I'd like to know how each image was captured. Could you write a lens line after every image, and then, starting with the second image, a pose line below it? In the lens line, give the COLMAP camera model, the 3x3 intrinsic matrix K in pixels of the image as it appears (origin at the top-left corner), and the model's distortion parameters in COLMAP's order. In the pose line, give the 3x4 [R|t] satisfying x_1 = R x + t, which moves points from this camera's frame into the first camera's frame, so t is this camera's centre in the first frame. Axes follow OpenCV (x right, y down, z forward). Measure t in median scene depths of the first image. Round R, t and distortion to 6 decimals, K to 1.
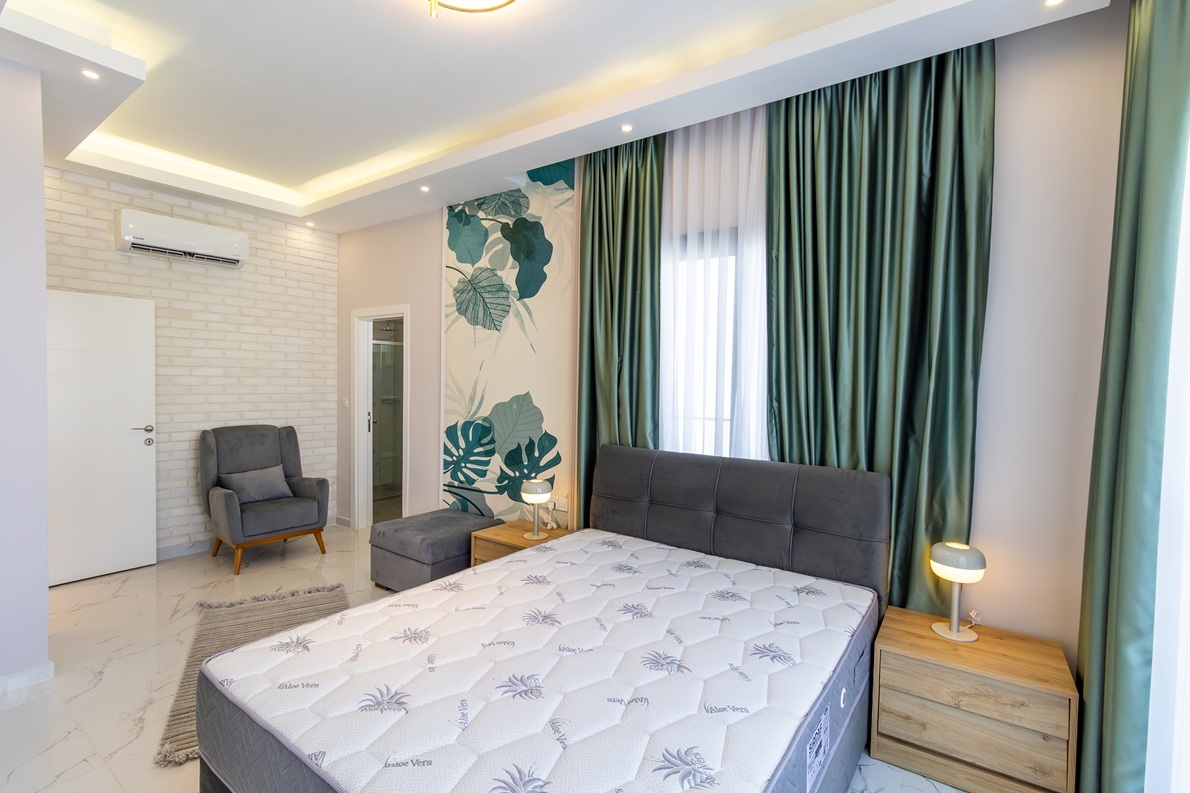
lens RADIAL K [[546.7, 0, 576.1], [0, 546.7, 388.9], [0, 0, 1]] dist [0.000522, -0.000026]
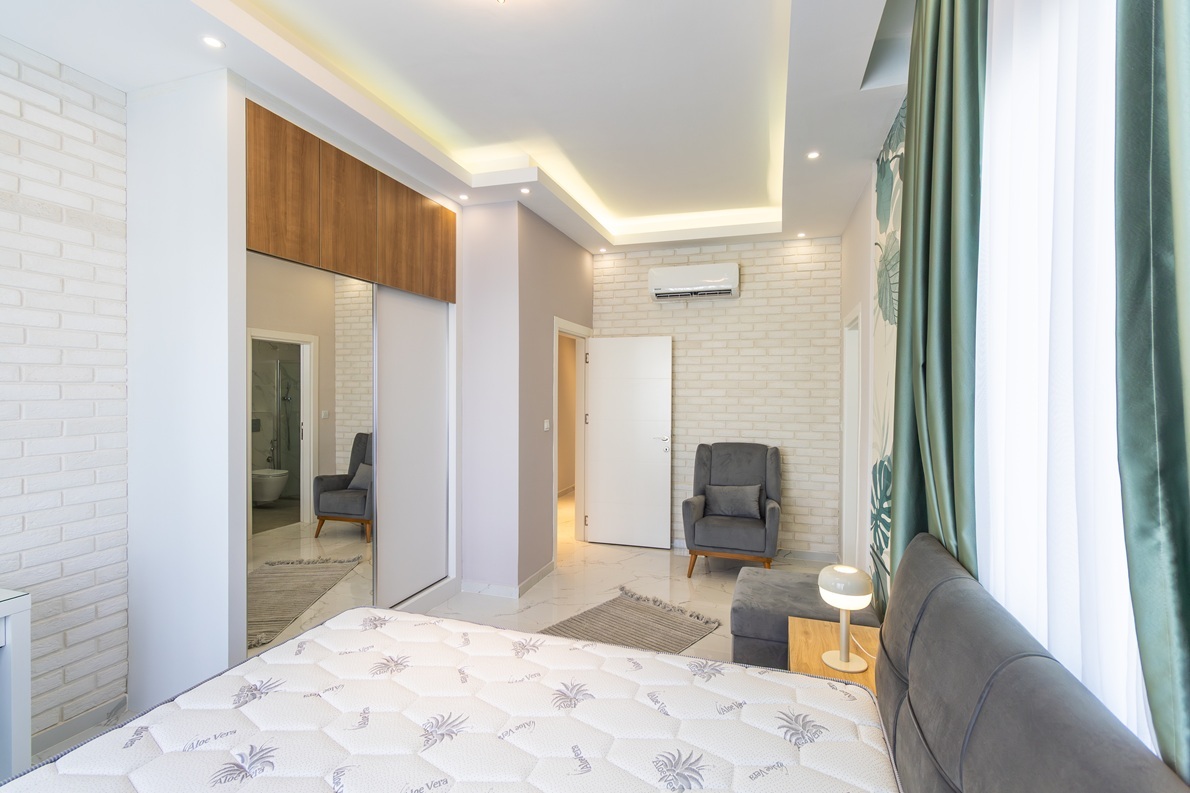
lens RADIAL K [[531.7, 0, 595.0], [0, 531.7, 396.5], [0, 0, 1]] dist [0.000624, 0.000156]
pose [[0.340494, -0.003725, -0.940239, 0.282985], [-0.014281, 0.999856, -0.009133, -0.010006], [0.940138, 0.016537, 0.340392, 0.394705]]
